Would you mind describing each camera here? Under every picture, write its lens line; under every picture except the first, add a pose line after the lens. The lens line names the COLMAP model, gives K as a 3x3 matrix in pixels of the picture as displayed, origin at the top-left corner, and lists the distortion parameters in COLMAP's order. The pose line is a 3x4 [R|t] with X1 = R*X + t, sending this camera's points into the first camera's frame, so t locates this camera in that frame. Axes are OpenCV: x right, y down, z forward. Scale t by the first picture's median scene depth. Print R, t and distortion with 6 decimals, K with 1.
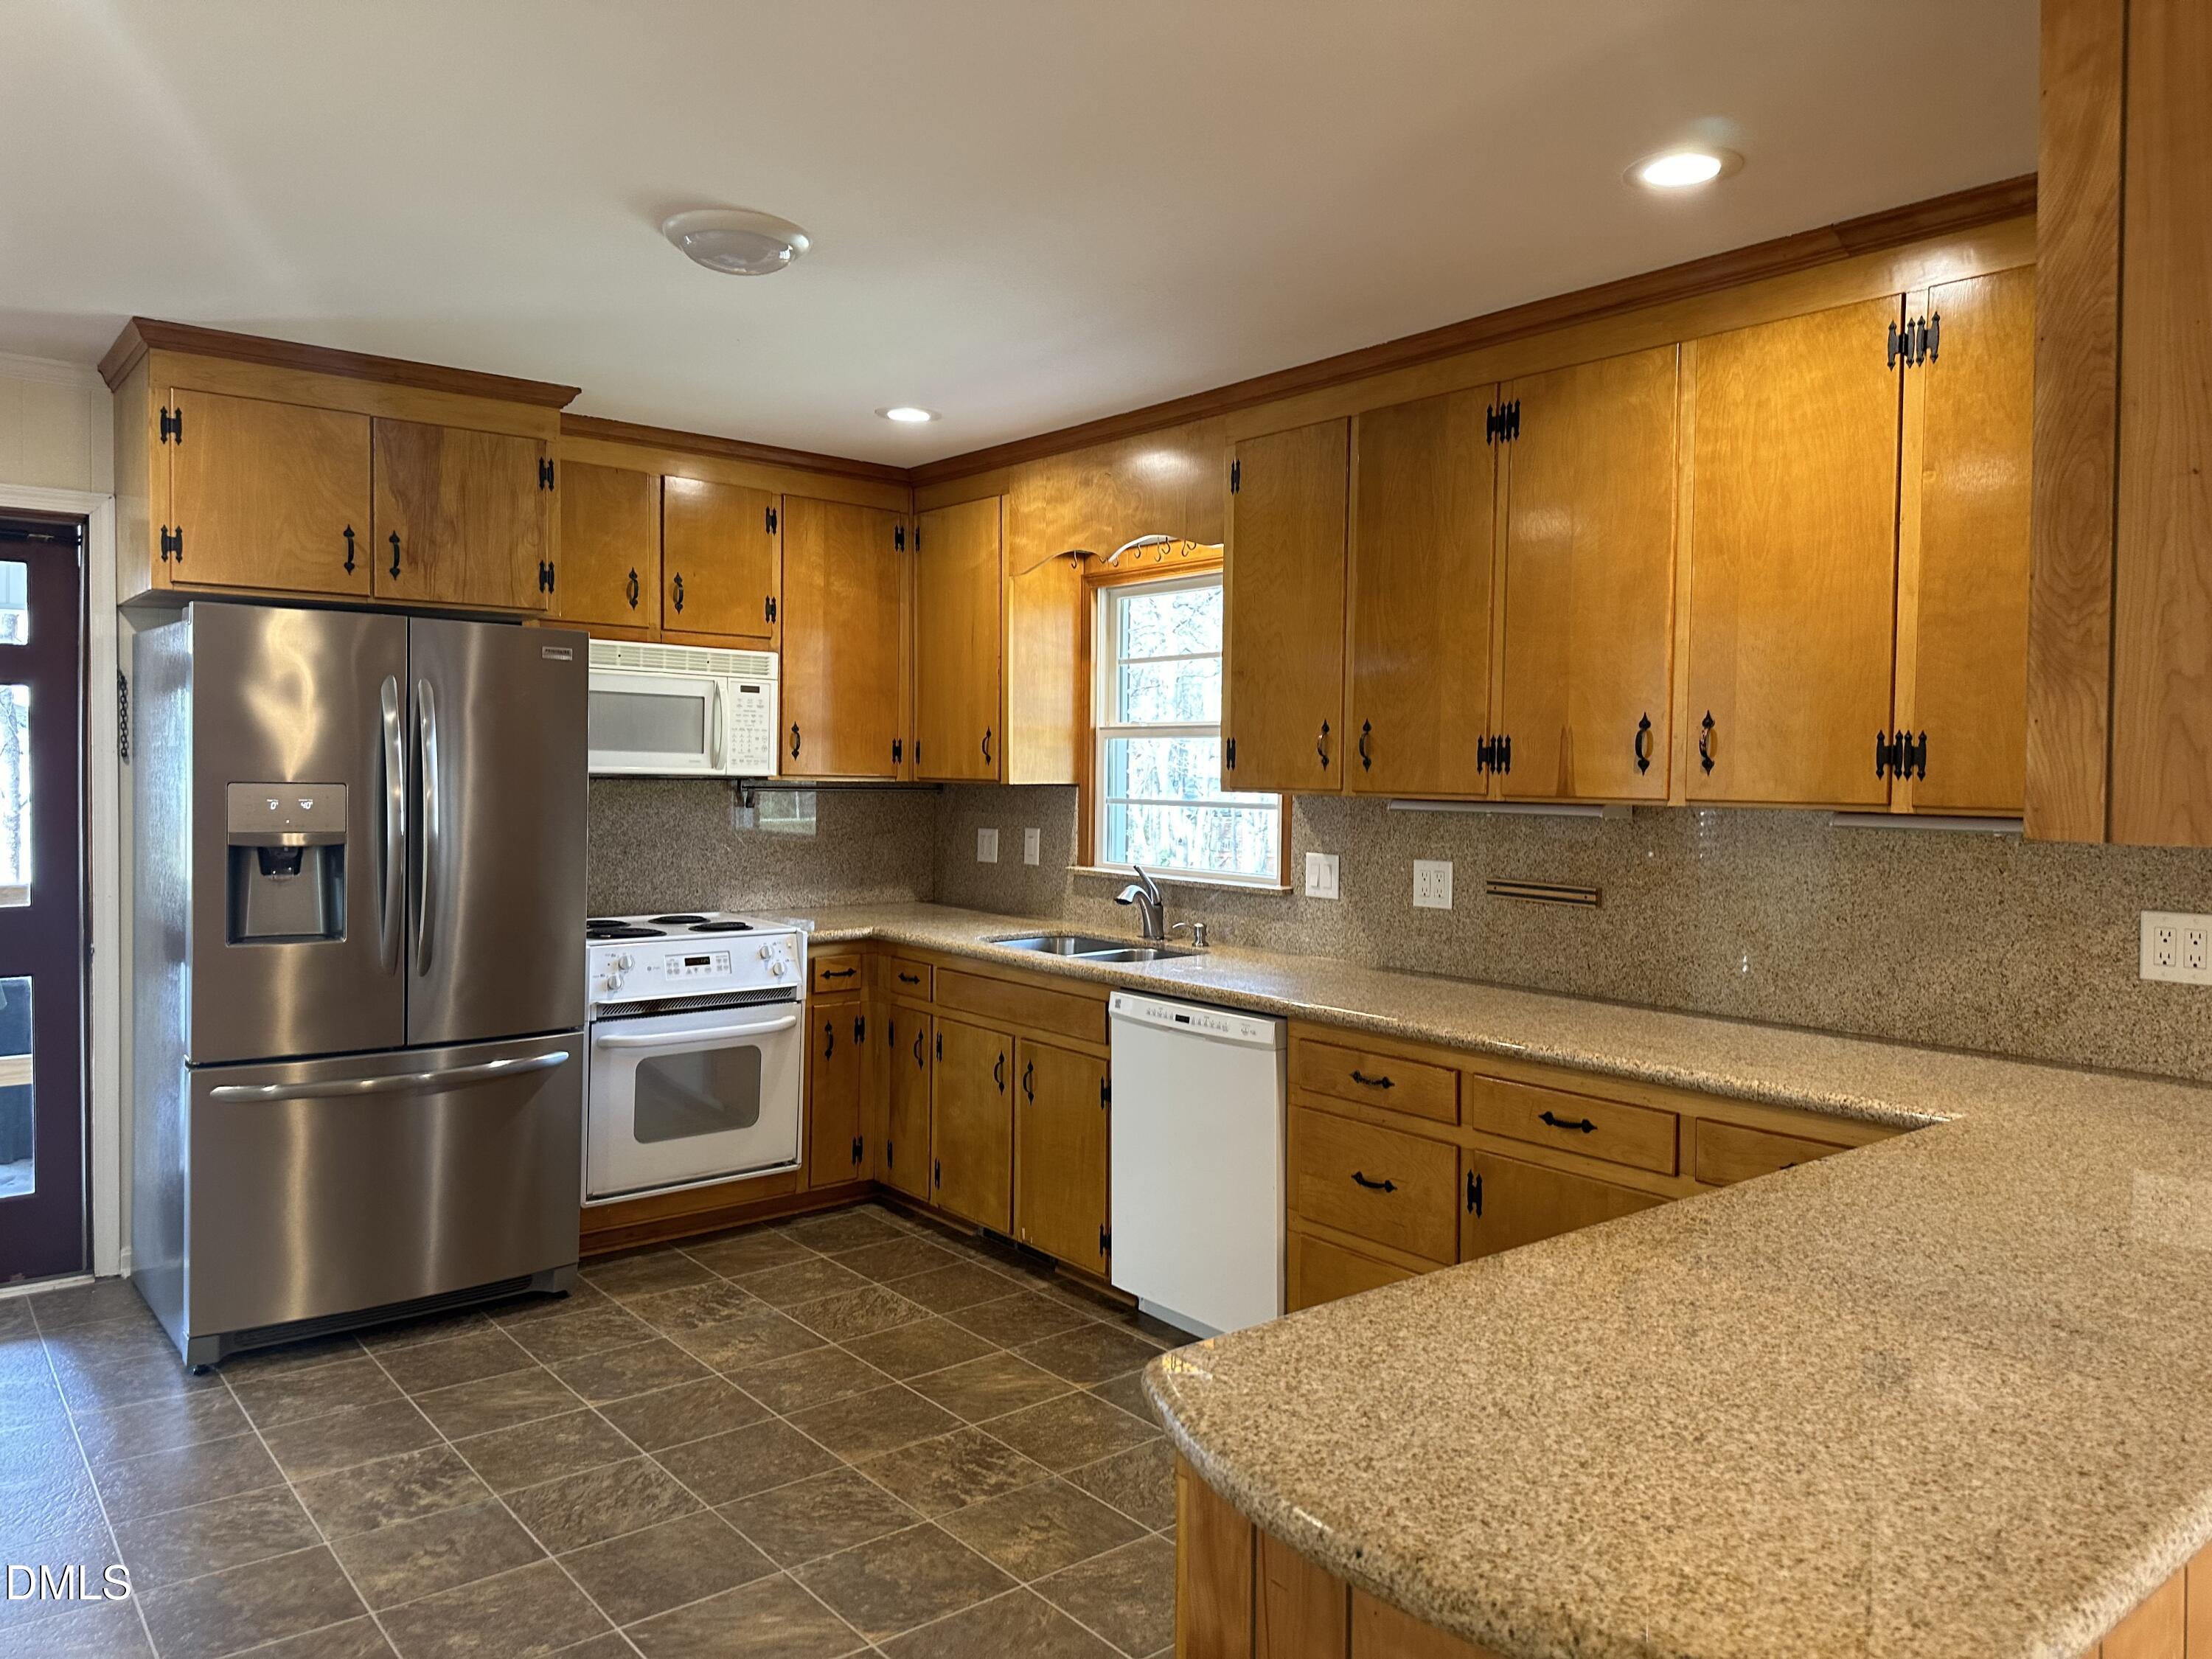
lens RADIAL K [[1686.7, 0, 1104.4], [0, 1686.7, 819.5], [0, 0, 1]] dist [0.011122, -0.001232]
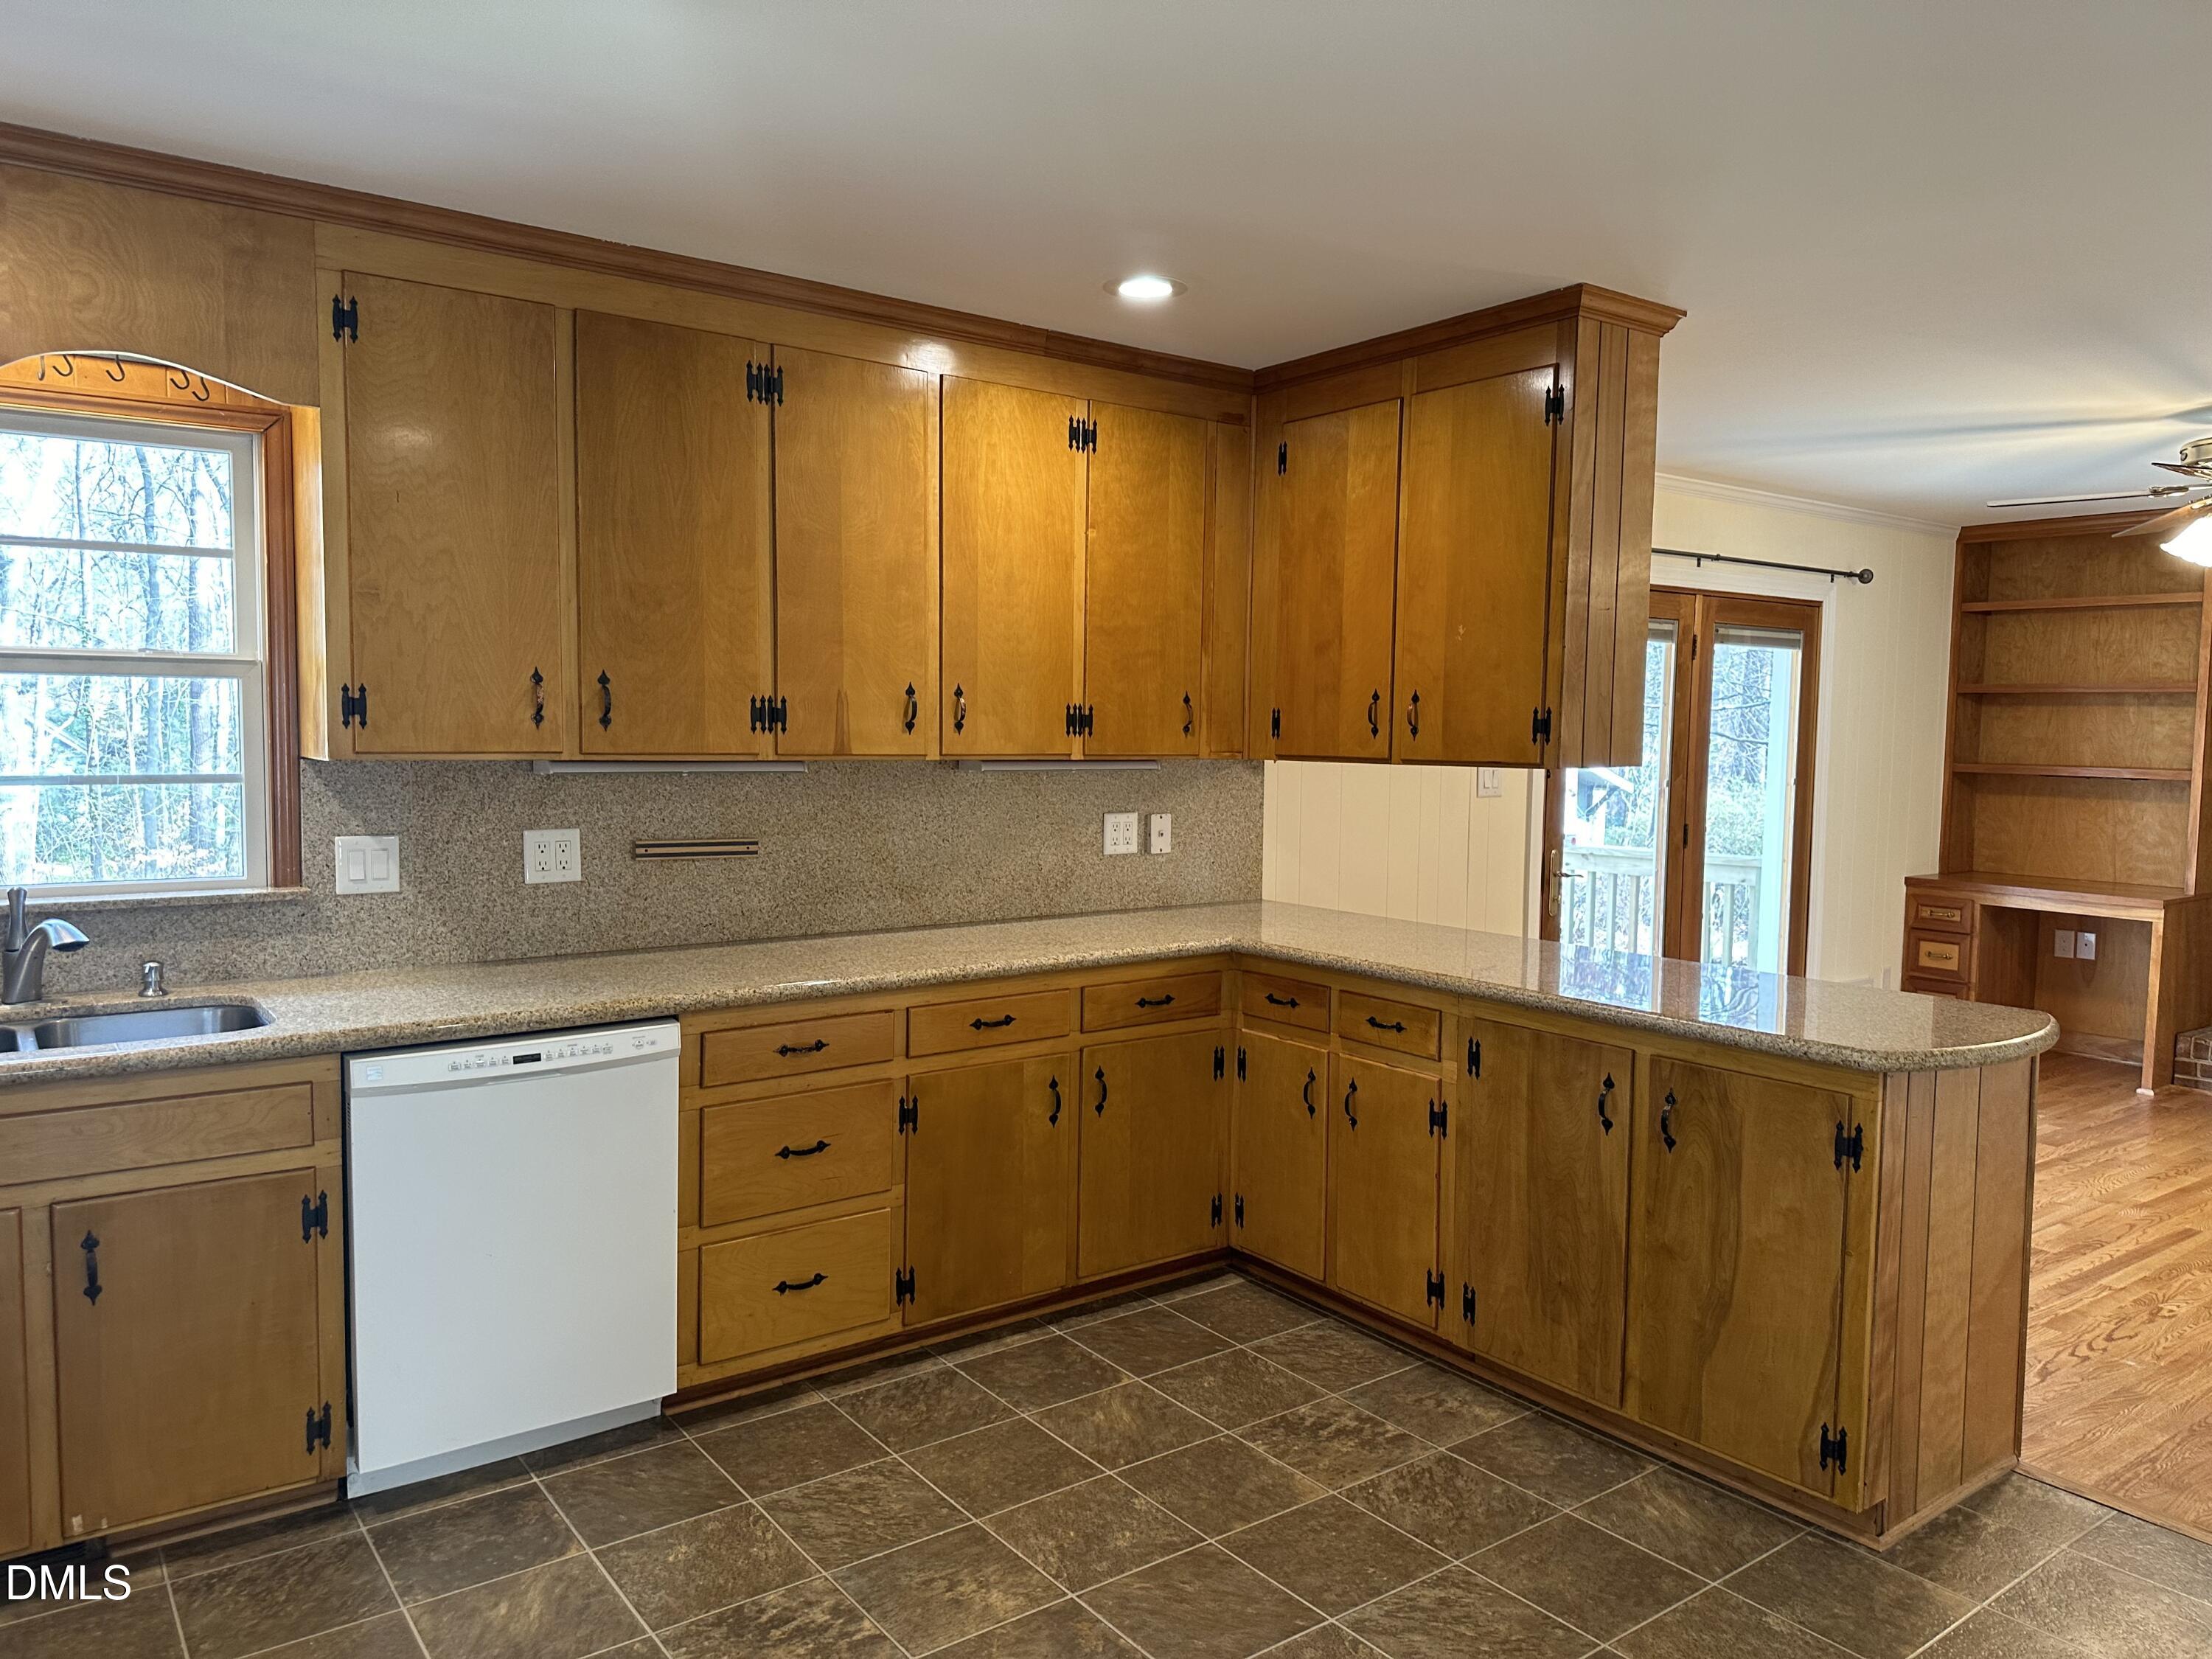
lens RADIAL K [[1539.8, 0, 1104.6], [0, 1539.8, 832.8], [0, 0, 1]] dist [0.084355, -0.100815]
pose [[-0.017270, -0.079211, 0.996708, -0.737372], [0.019350, 0.996644, 0.079541, -0.039198], [-0.999664, 0.020660, -0.015680, 0.845985]]
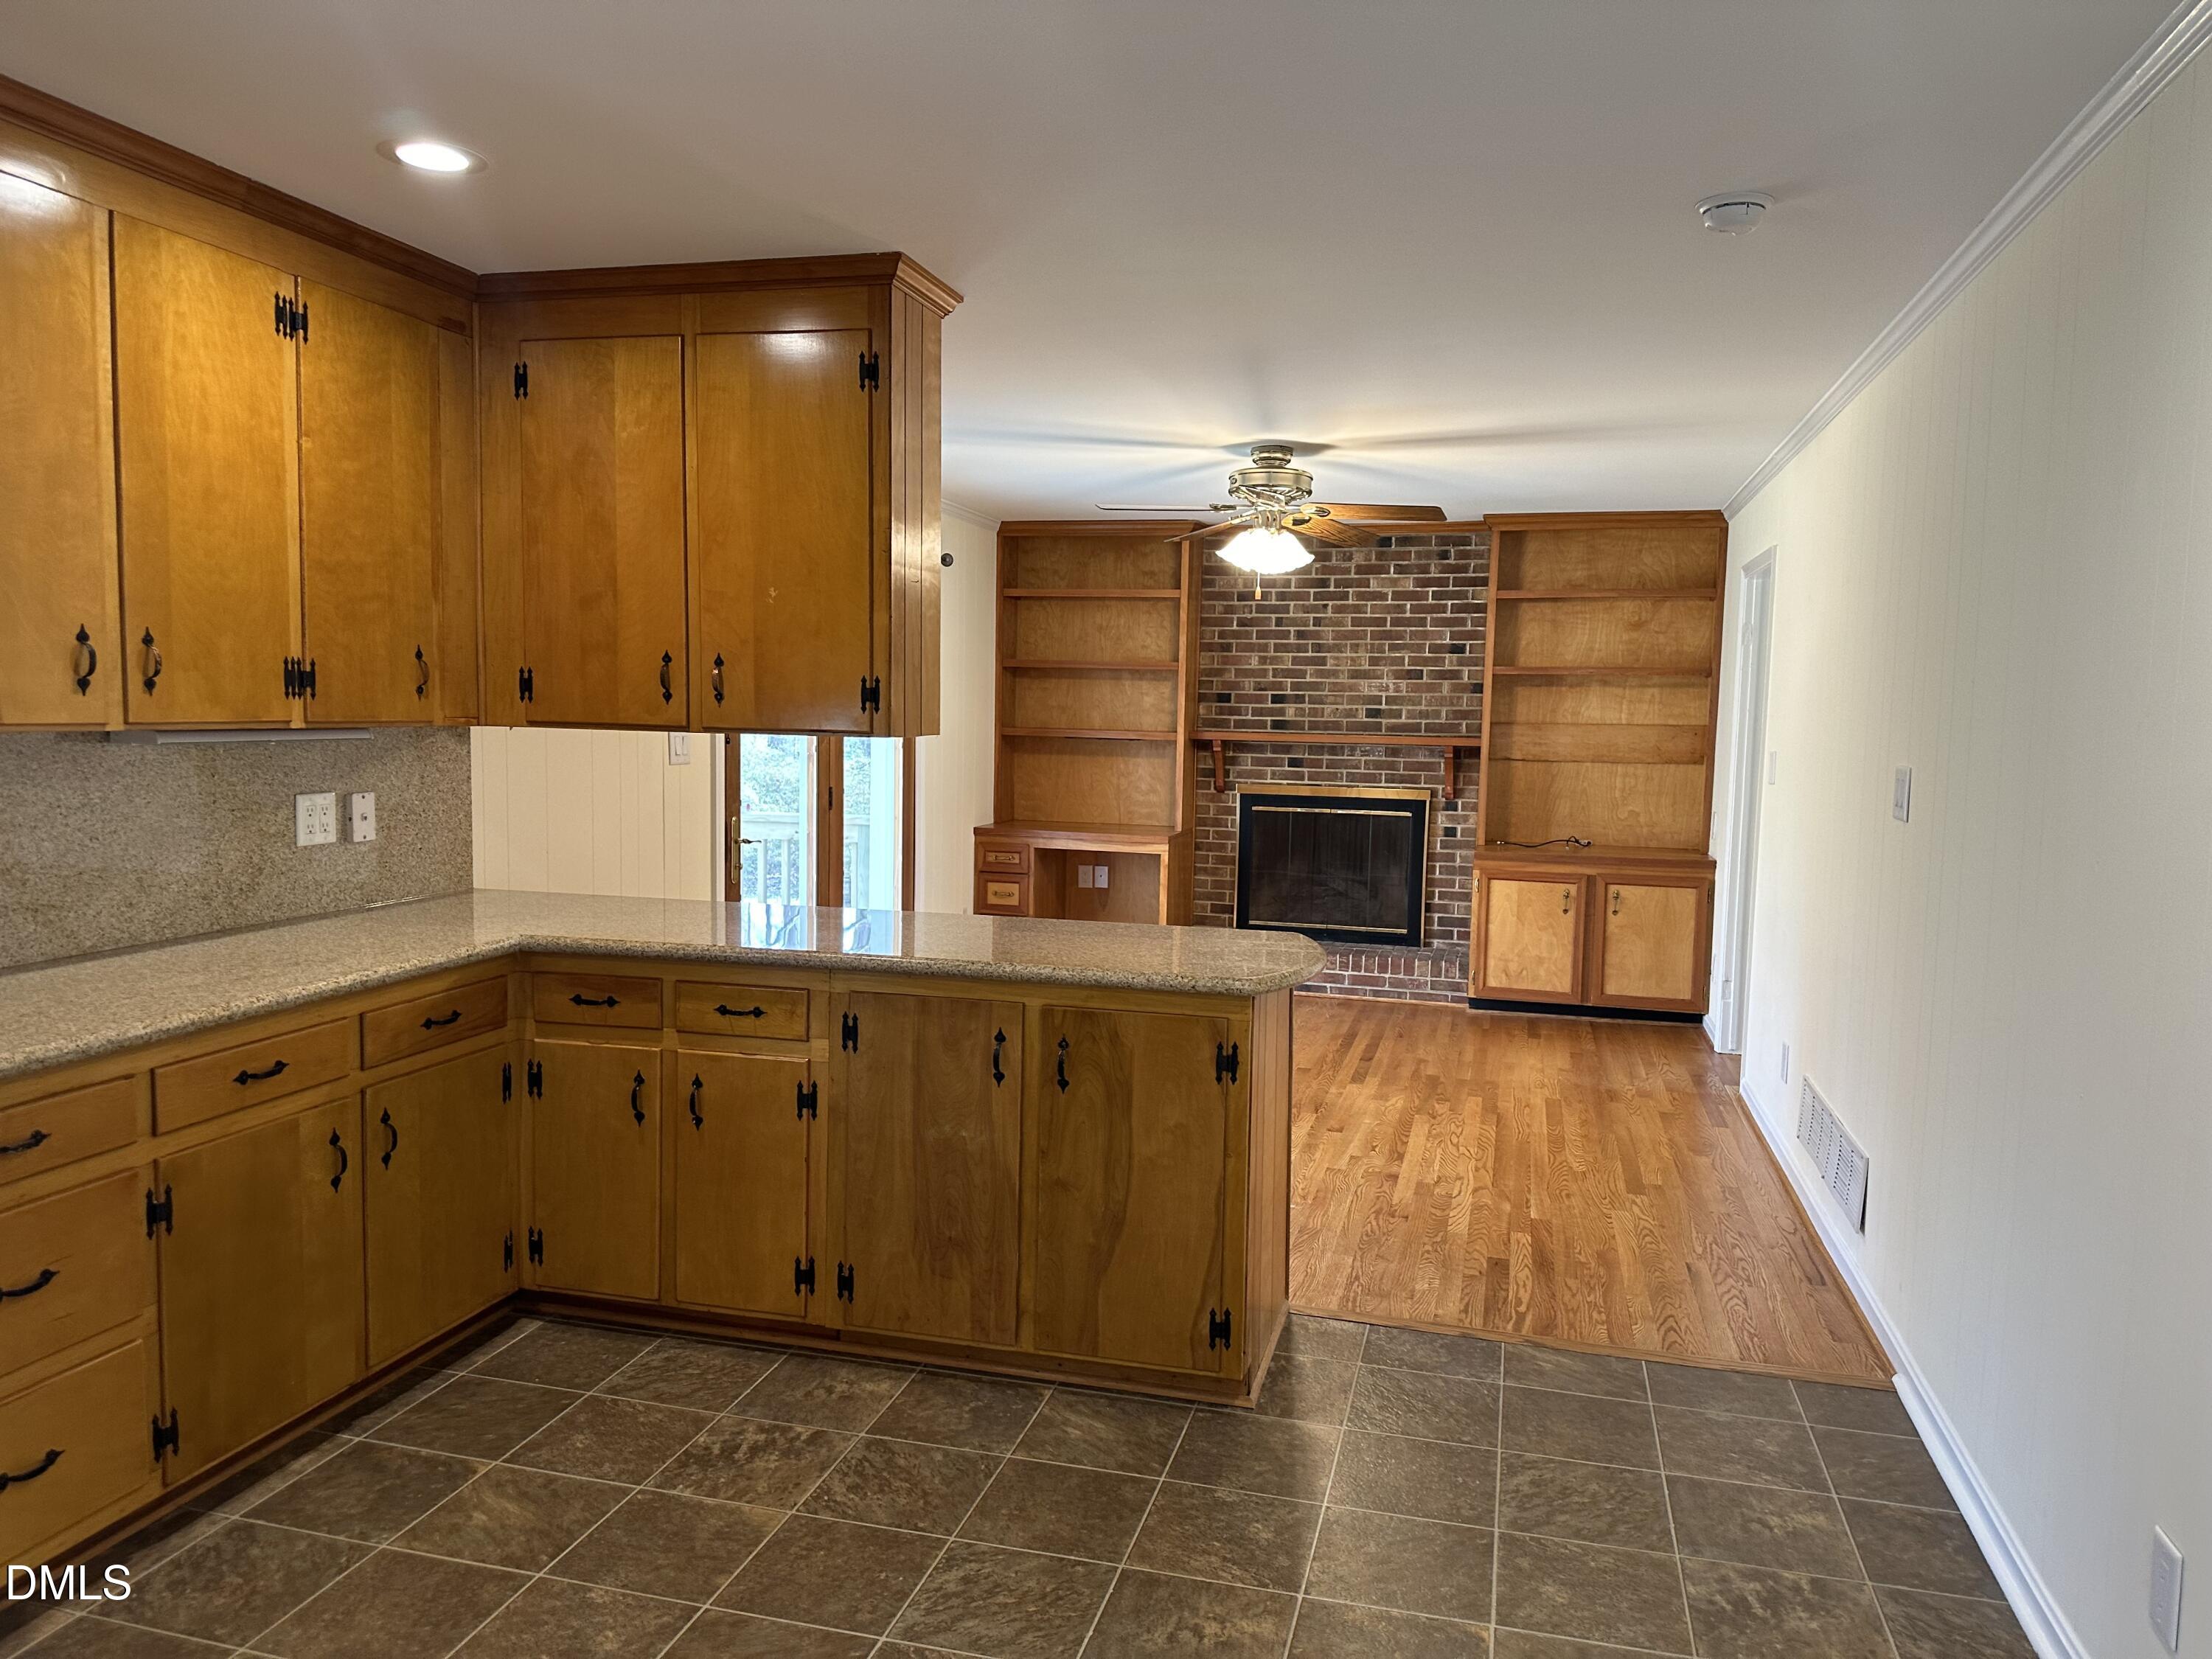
lens RADIAL K [[1539.8, 0, 1130.2], [0, 1539.8, 831.9], [0, 0, 1]] dist [0.084355, -0.100815]
pose [[-0.635434, -0.084873, 0.767476, -0.616926], [-0.000745, 0.994008, 0.109308, -0.043241], [-0.772155, 0.068887, -0.631690, 1.053713]]
